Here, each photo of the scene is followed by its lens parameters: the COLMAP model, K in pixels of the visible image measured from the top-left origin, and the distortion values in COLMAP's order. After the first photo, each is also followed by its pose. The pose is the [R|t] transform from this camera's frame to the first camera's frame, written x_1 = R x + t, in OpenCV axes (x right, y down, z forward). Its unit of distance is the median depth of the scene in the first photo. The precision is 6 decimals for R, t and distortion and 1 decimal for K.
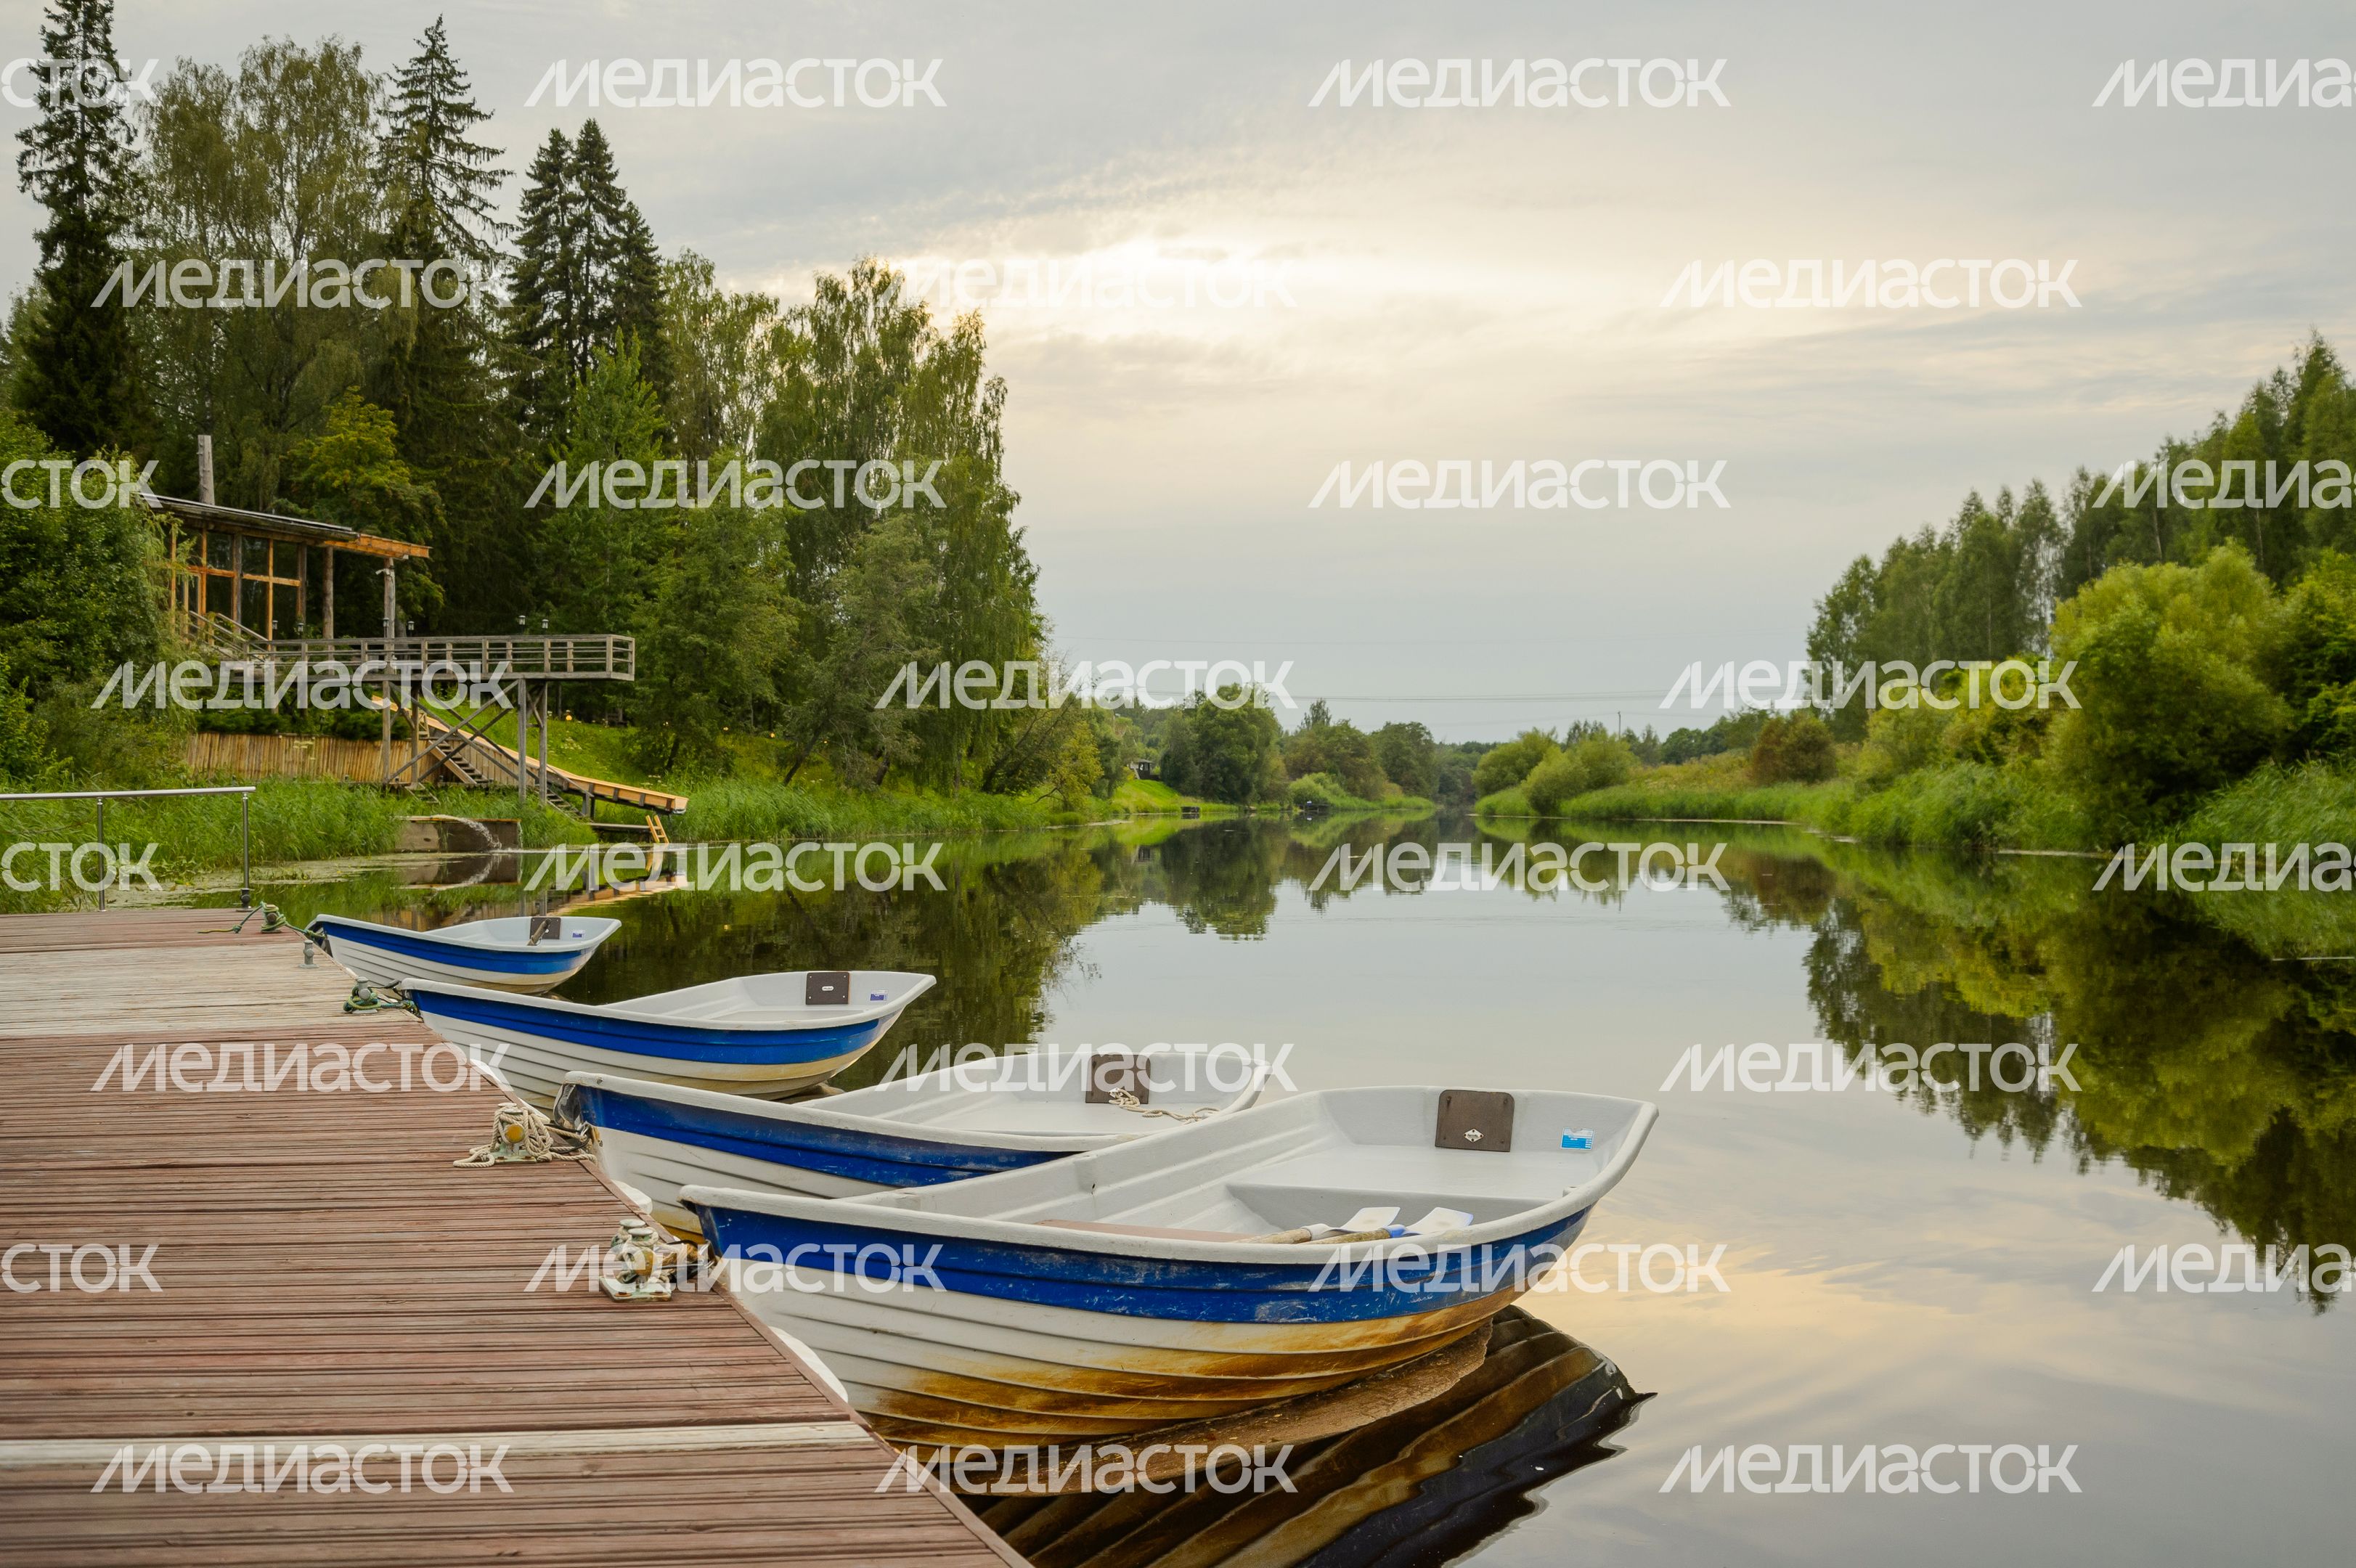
lens RADIAL K [[3177.4, 0, 1178.0], [0, 3177.4, 784.0], [0, 0, 1]] dist [-0.044251, -0.099400]
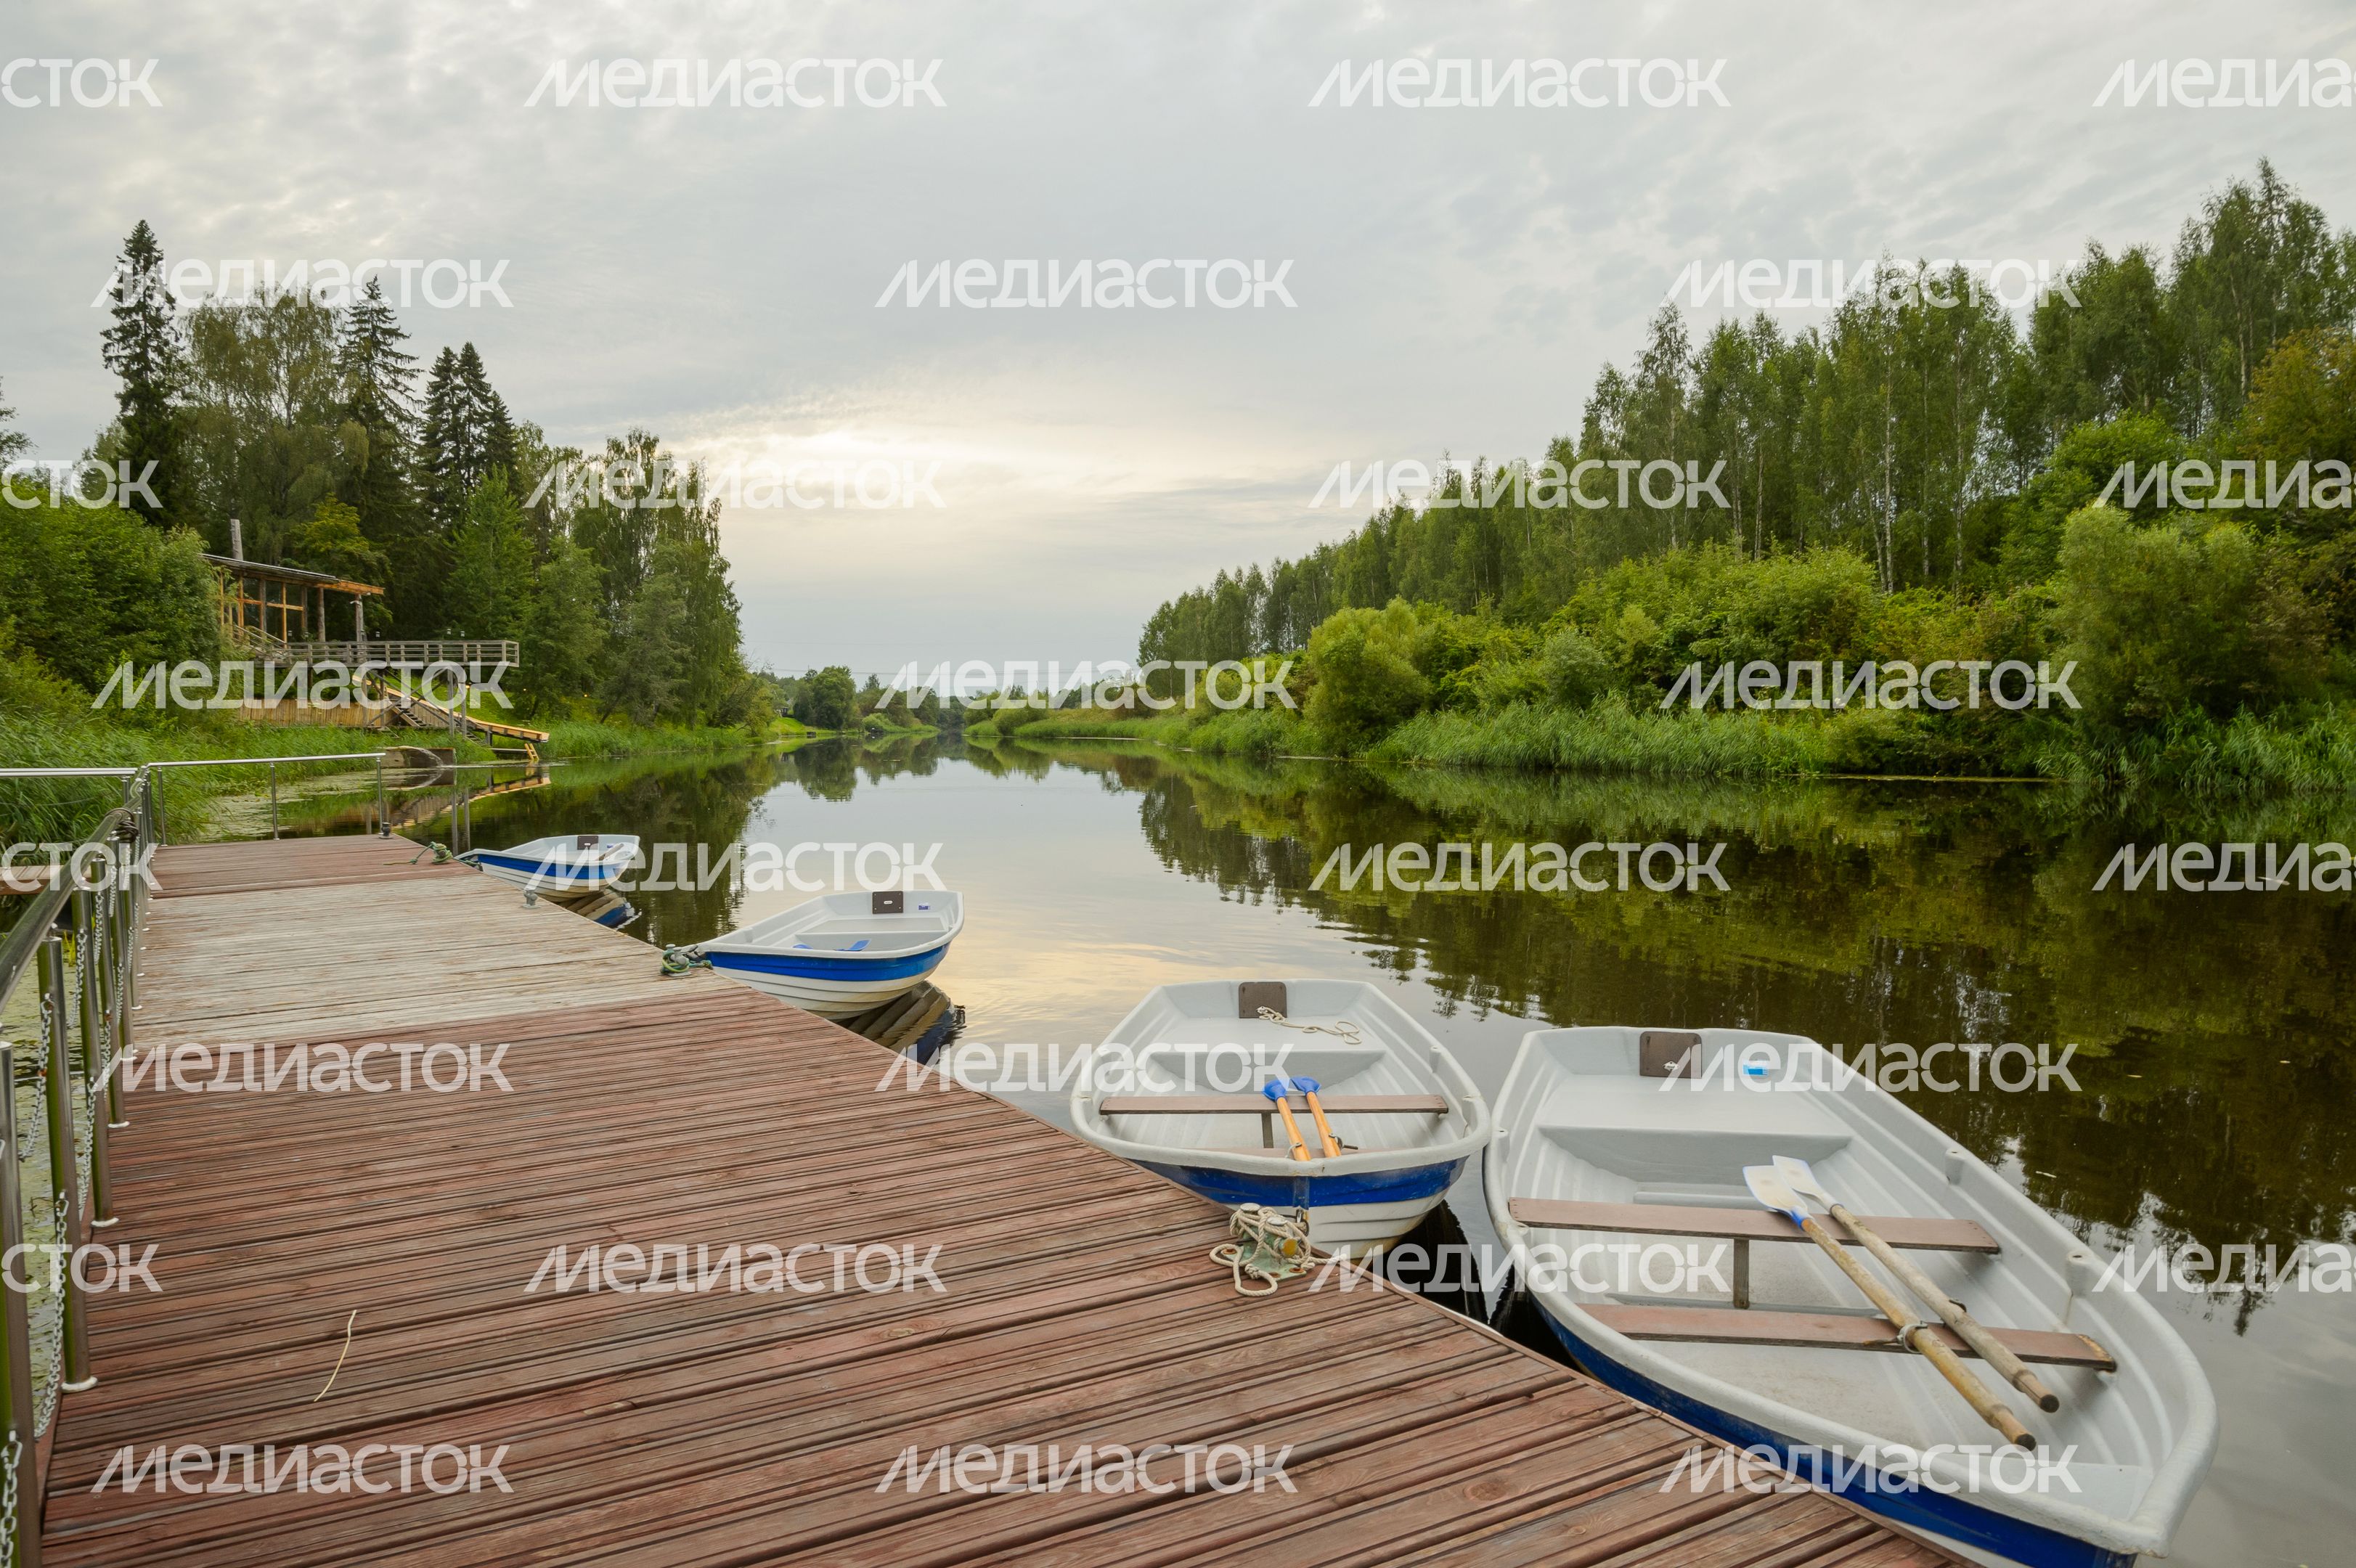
lens RADIAL K [[1622.9, 0, 1193.1], [0, 1622.9, 798.9], [0, 0, 1]] dist [-0.002297, -0.026370]
pose [[0.970346, -0.018133, 0.241039, -0.022107], [0.005883, 0.998658, 0.051445, -0.003039], [-0.241648, -0.048502, 0.969151, 0.034661]]
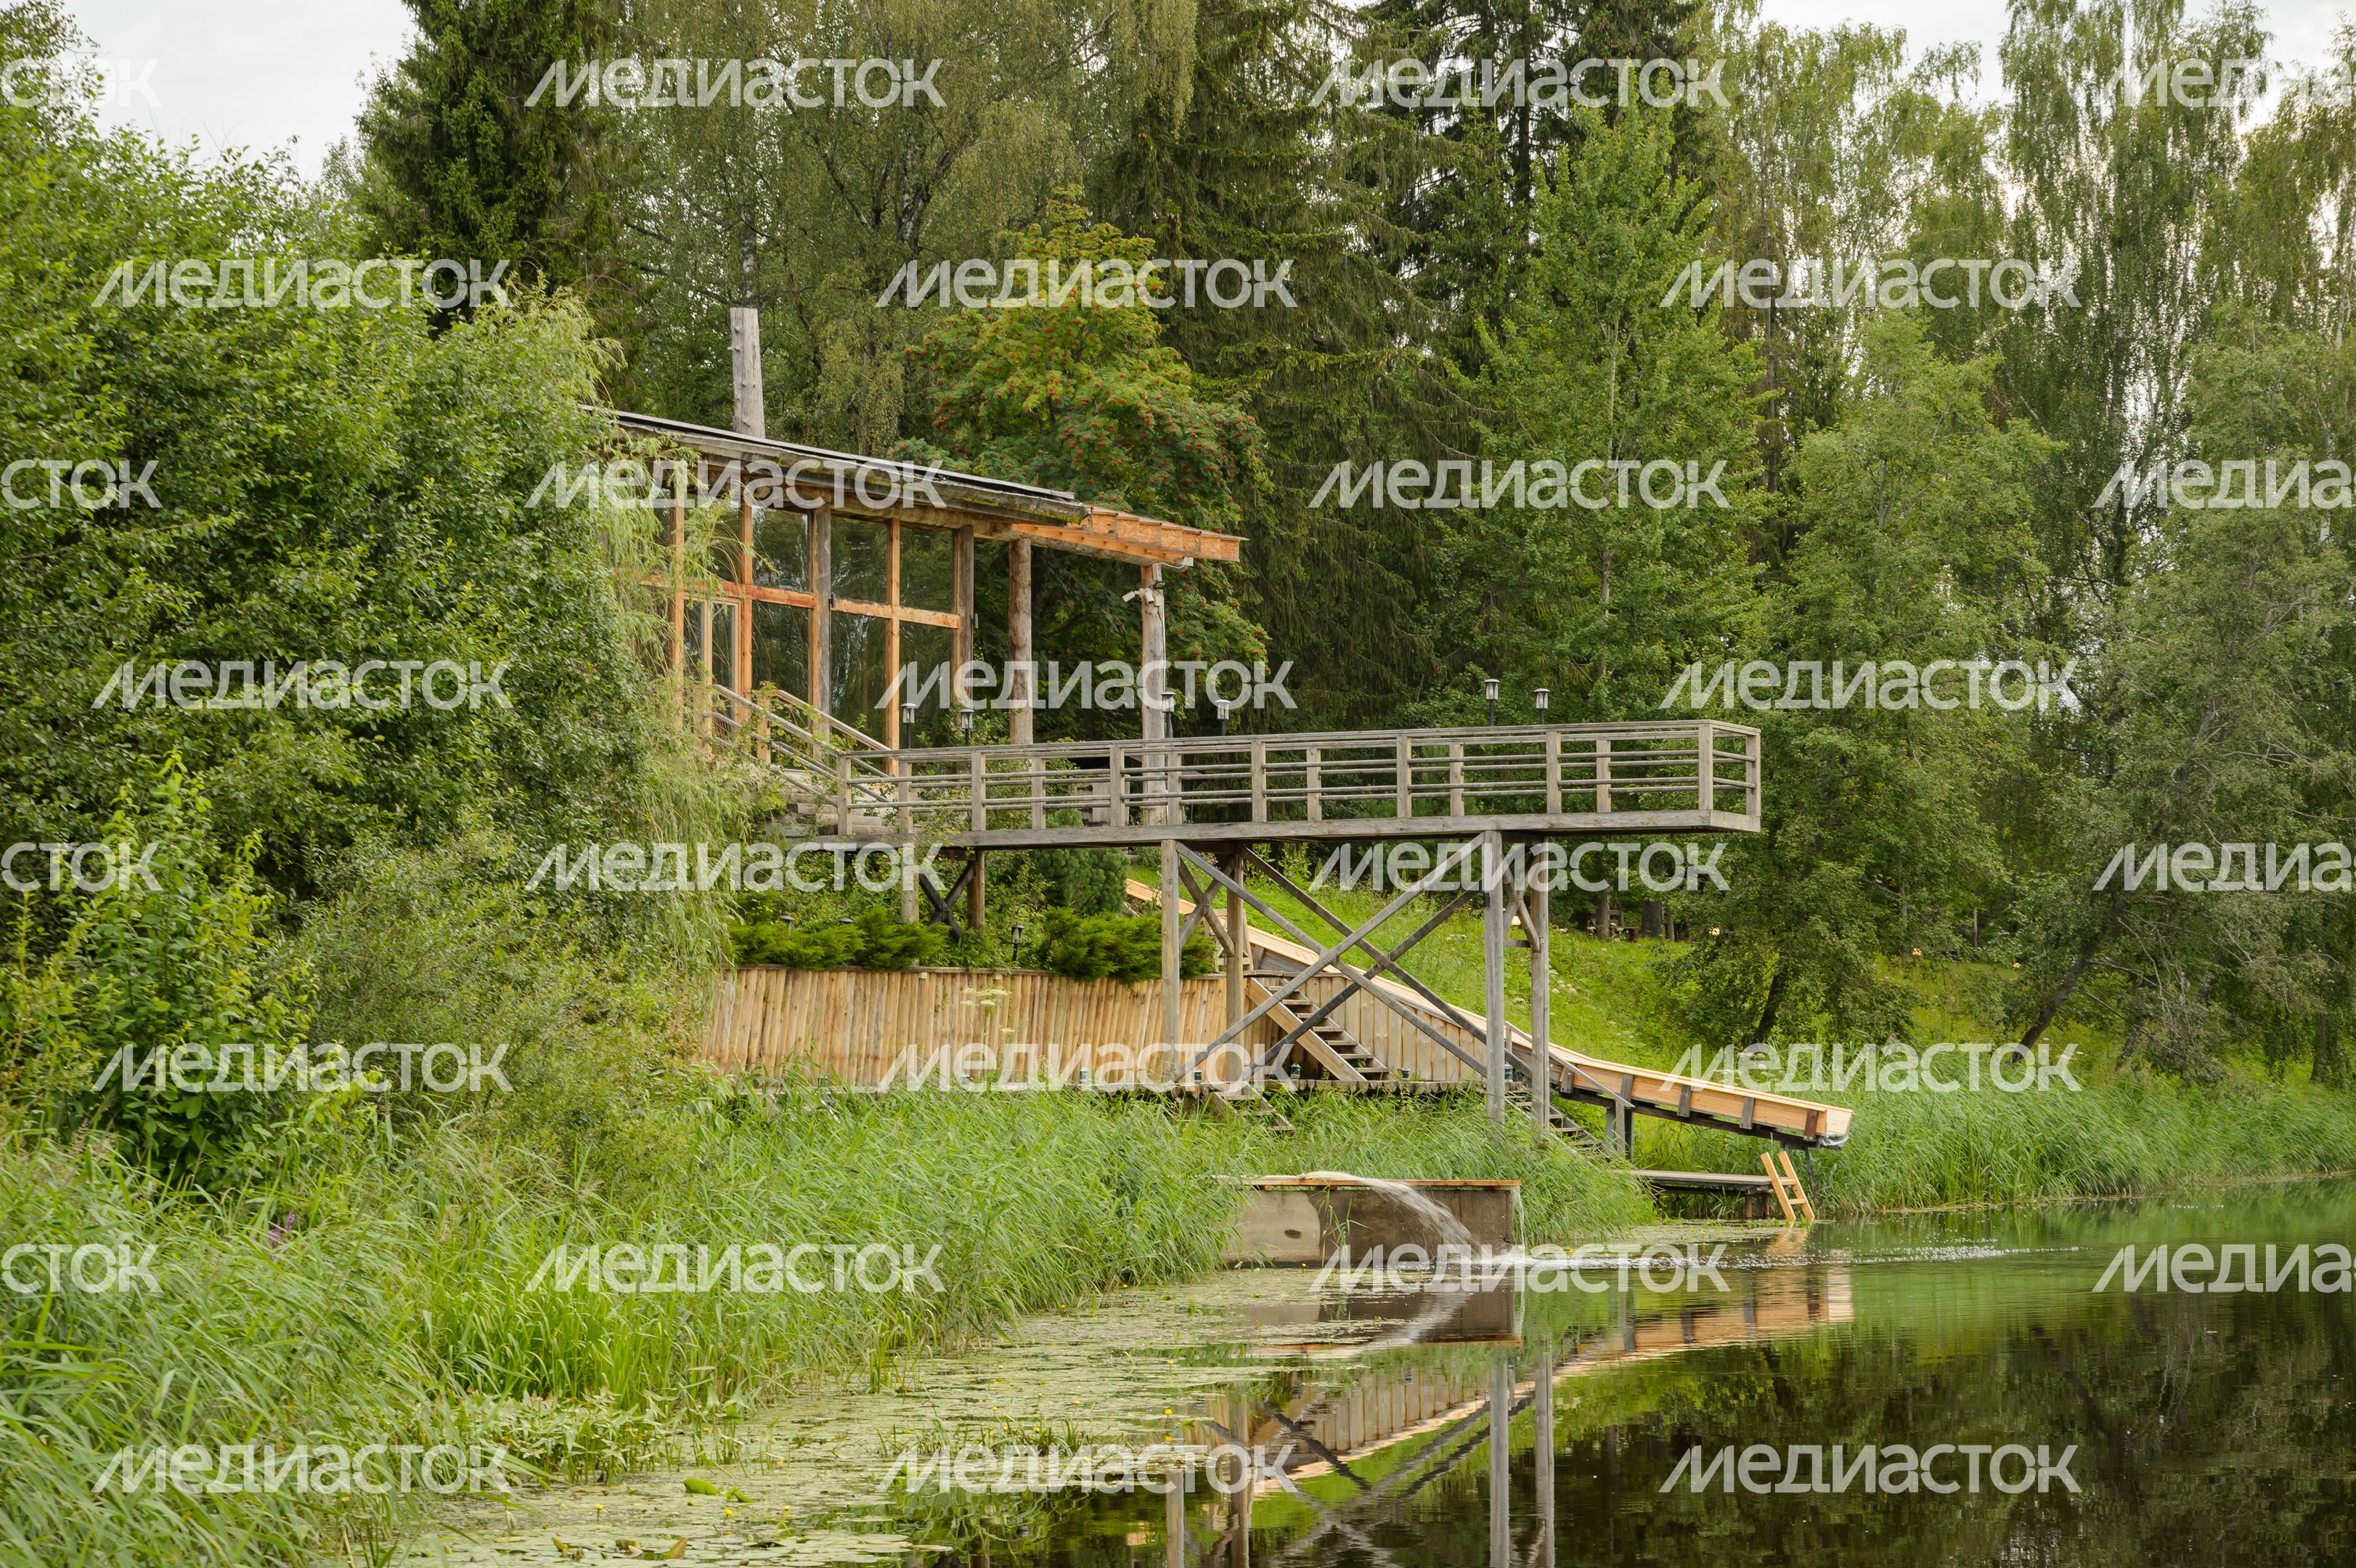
lens RADIAL K [[5722.1, 0, 1178.0], [0, 5722.1, 784.0], [0, 0, 1]] dist [-0.148040, -0.170509]
pose [[0.975498, -0.016301, -0.219405, -0.065138], [0.006941, 0.999035, -0.043364, -0.005727], [0.219900, 0.040779, 0.974670, 0.206205]]
